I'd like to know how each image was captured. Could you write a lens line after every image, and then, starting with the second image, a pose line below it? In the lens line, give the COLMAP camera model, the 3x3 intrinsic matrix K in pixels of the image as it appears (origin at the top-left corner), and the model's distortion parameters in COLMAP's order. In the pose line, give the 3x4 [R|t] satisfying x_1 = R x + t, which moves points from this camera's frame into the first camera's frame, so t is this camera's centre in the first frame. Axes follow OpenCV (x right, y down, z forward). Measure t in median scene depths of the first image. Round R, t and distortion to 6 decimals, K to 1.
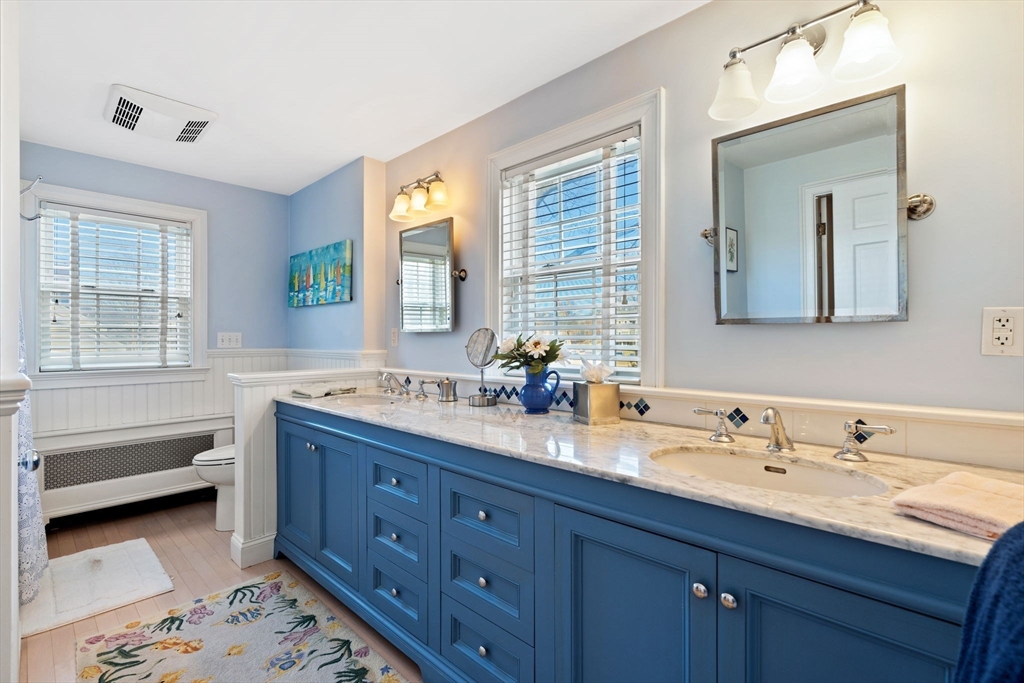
lens RADIAL K [[467.0, 0, 511.2], [0, 467.0, 345.0], [0, 0, 1]] dist [-0.001934, 0.000681]
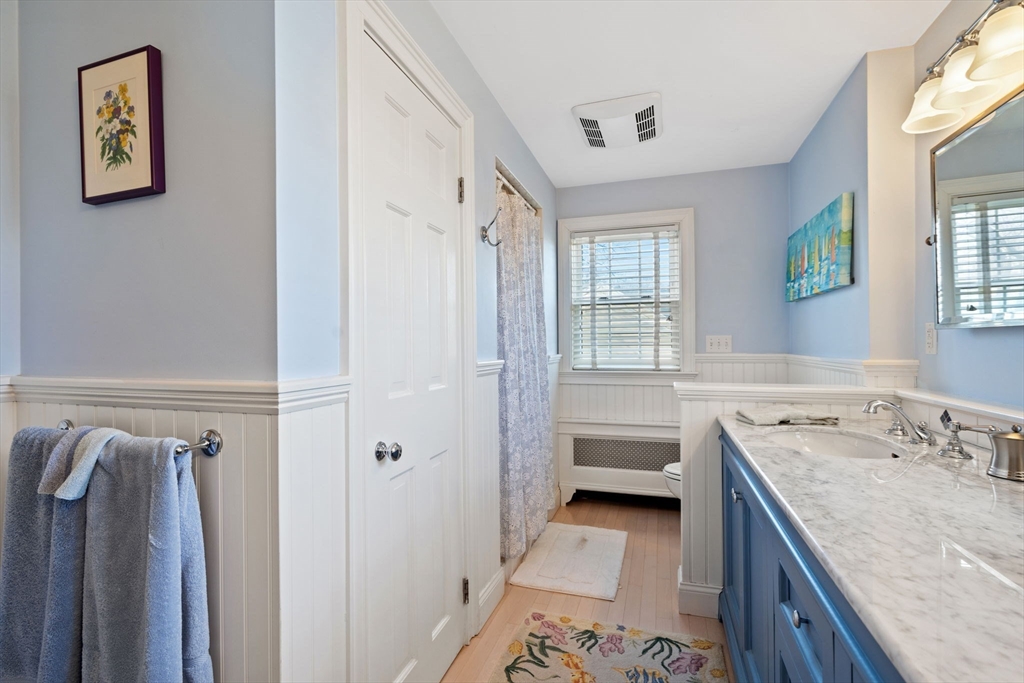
lens RADIAL K [[467.0, 0, 511.2], [0, 467.0, 345.0], [0, 0, 1]] dist [-0.001934, 0.000681]
pose [[0.433054, 0.000758, -0.901368, 0.047266], [-0.006186, 0.999979, -0.002131, -0.004302], [0.901347, 0.006499, 0.433049, 0.296037]]
